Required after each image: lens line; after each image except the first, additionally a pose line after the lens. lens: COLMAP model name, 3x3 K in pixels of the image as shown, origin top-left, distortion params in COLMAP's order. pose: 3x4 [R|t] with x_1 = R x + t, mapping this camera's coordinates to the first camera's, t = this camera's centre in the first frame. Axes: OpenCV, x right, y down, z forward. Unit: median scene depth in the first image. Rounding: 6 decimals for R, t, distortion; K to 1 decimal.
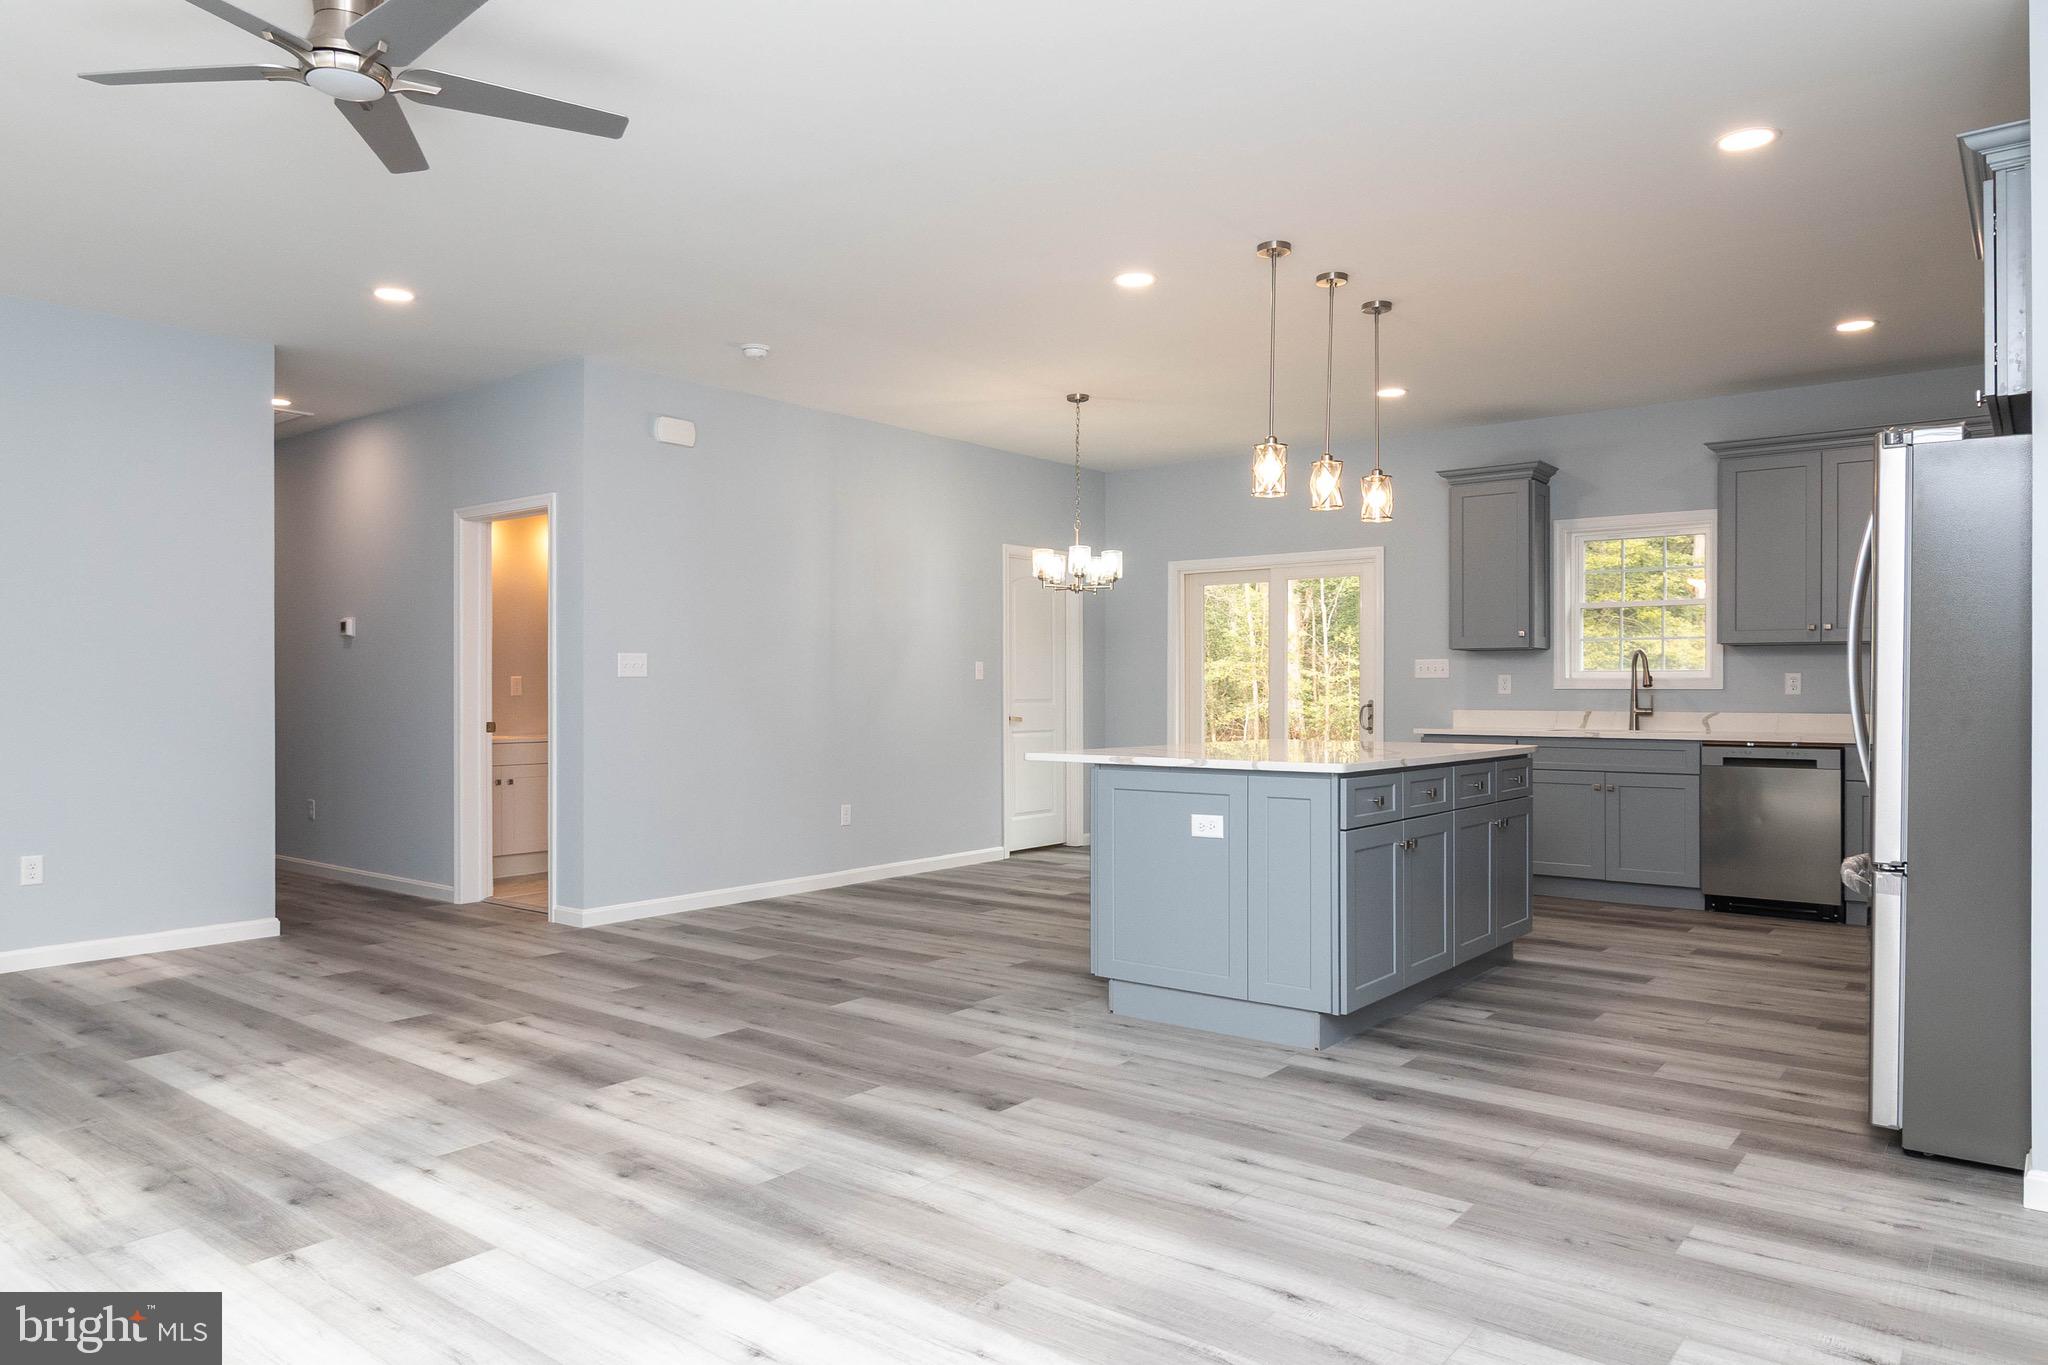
lens RADIAL K [[1277.5, 0, 1017.6], [0, 1277.5, 694.7], [0, 0, 1]] dist [-0.000314, -0.010515]
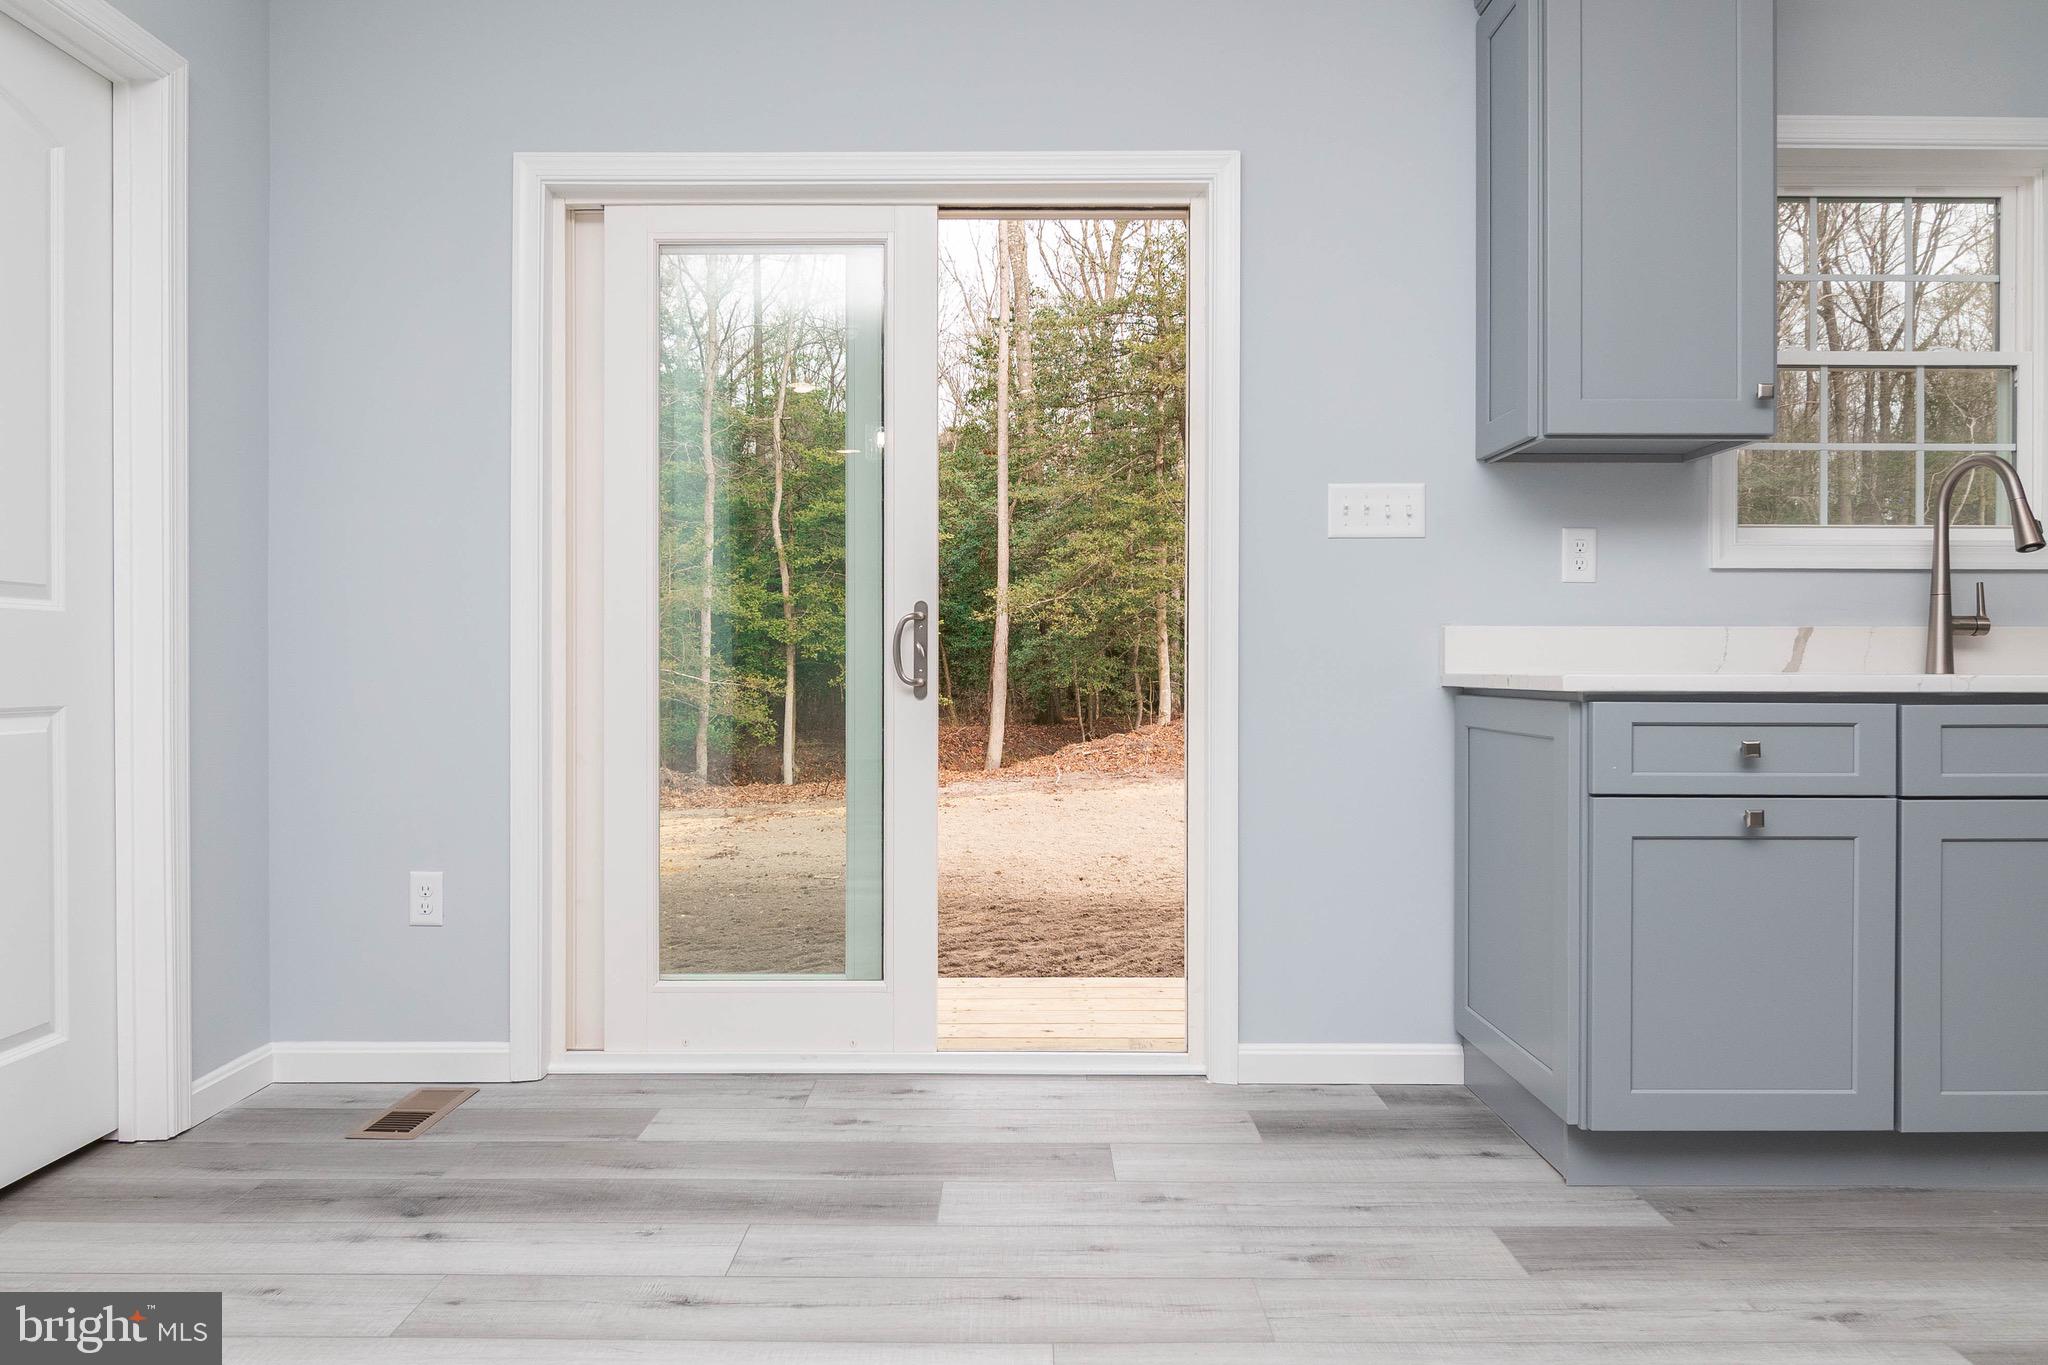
lens RADIAL K [[1277.5, 0, 1024.8], [0, 1277.5, 679.1], [0, 0, 1]] dist [-0.000314, -0.010515]
pose [[0.777523, -0.004754, 0.628836, 0.051741], [0.000761, 0.999978, 0.006619, 0.046348], [-0.628854, -0.004668, 0.777510, 1.545453]]
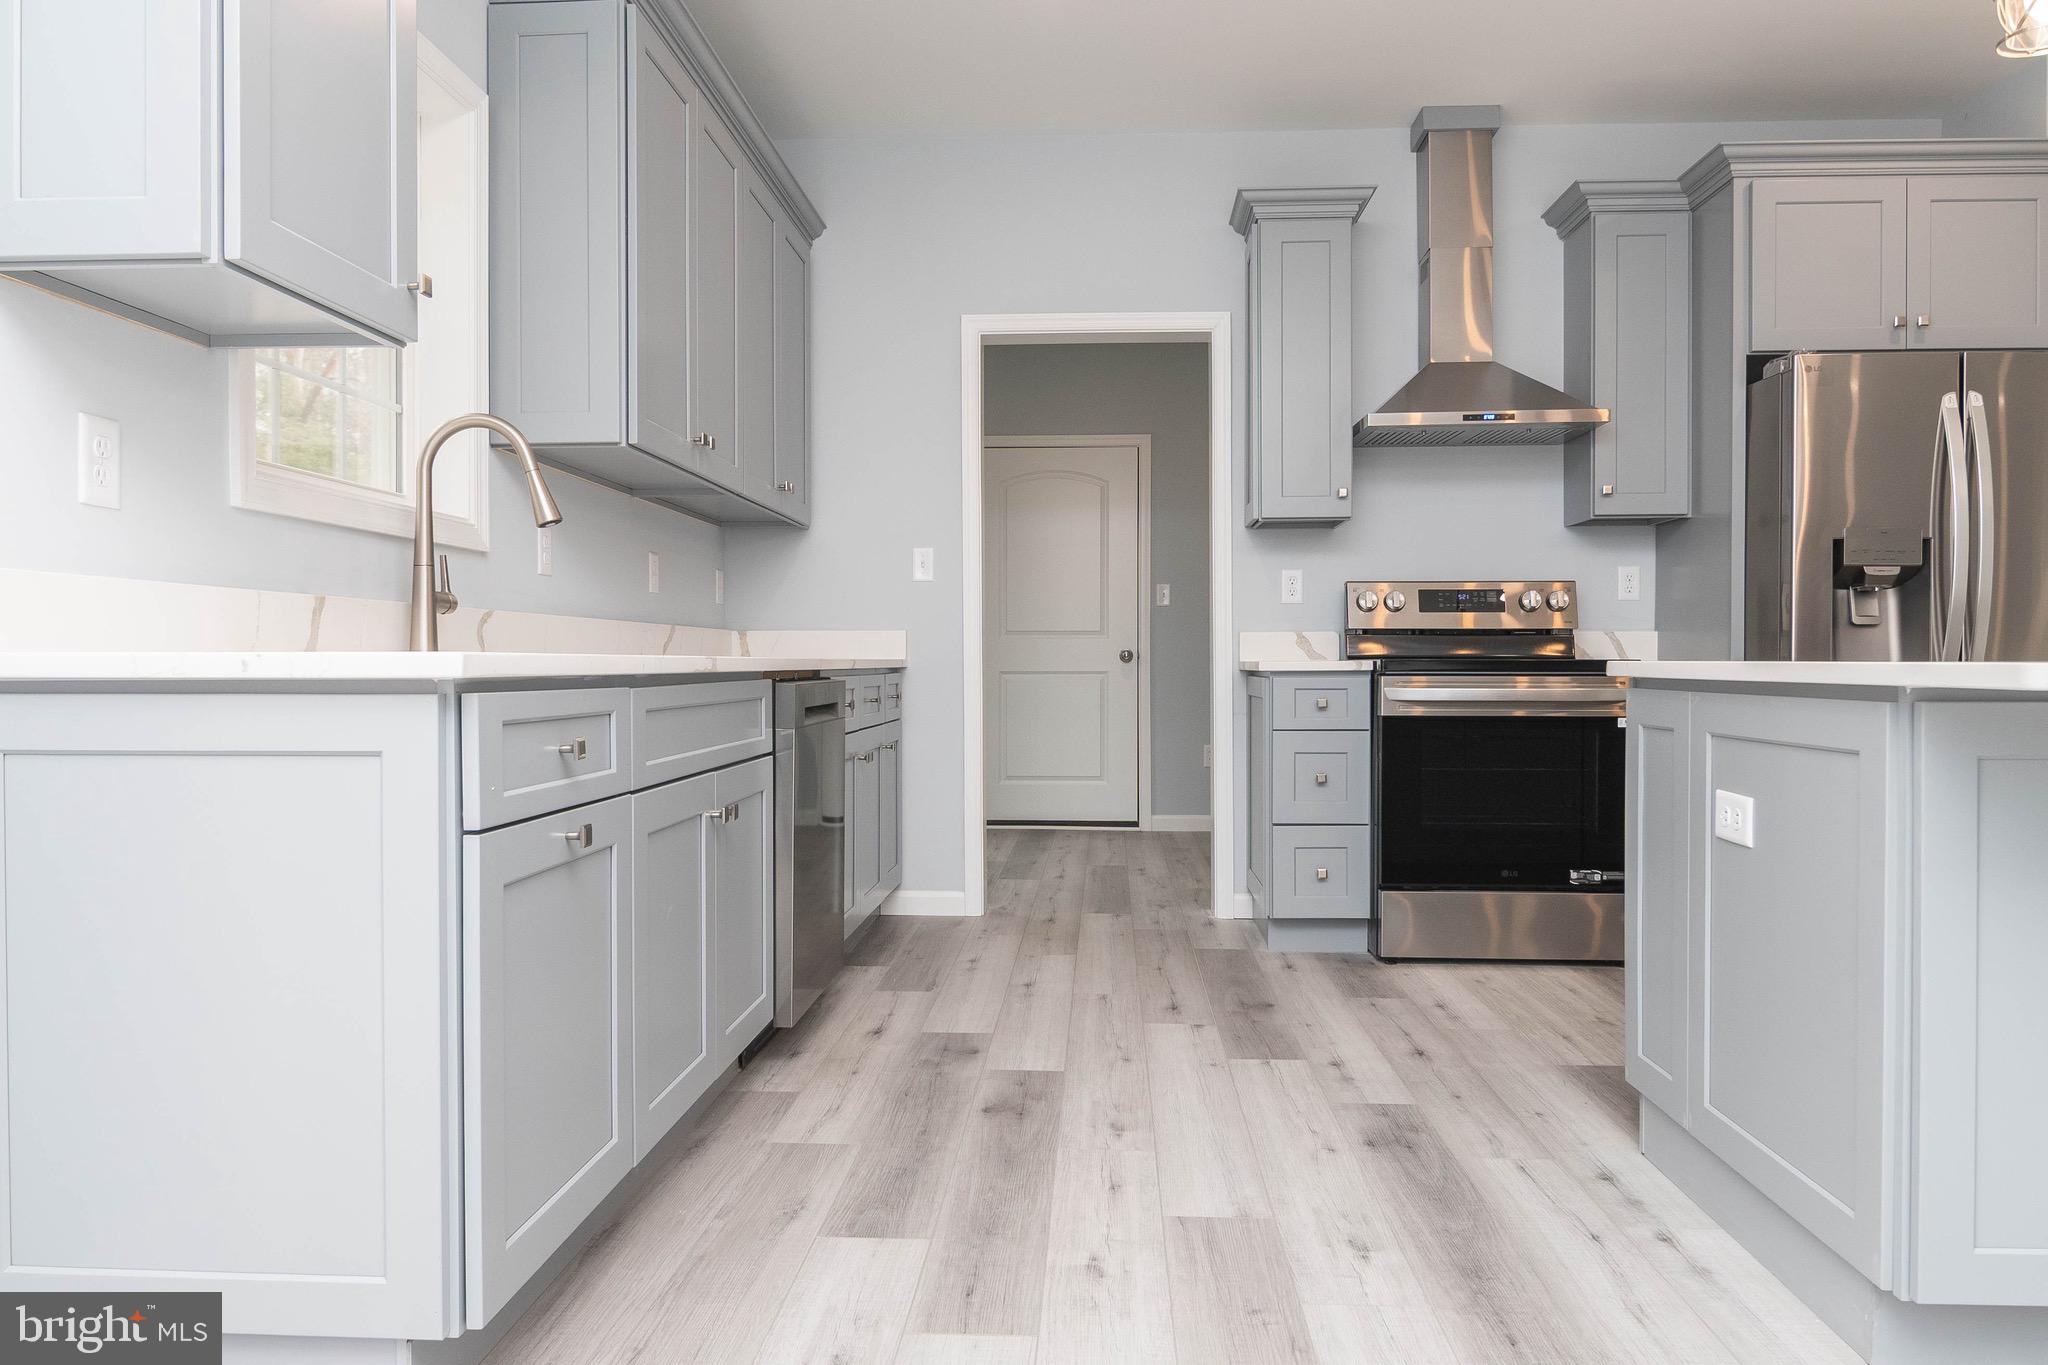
lens RADIAL K [[1432.2, 0, 1021.2], [0, 1432.2, 673.7], [0, 0, 1]] dist [0.003048, -0.014962]
pose [[-0.582909, -0.007827, 0.812500, 0.152599], [0.002618, 0.999930, 0.011511, 0.049039], [-0.812534, 0.008838, -0.582847, 1.923863]]
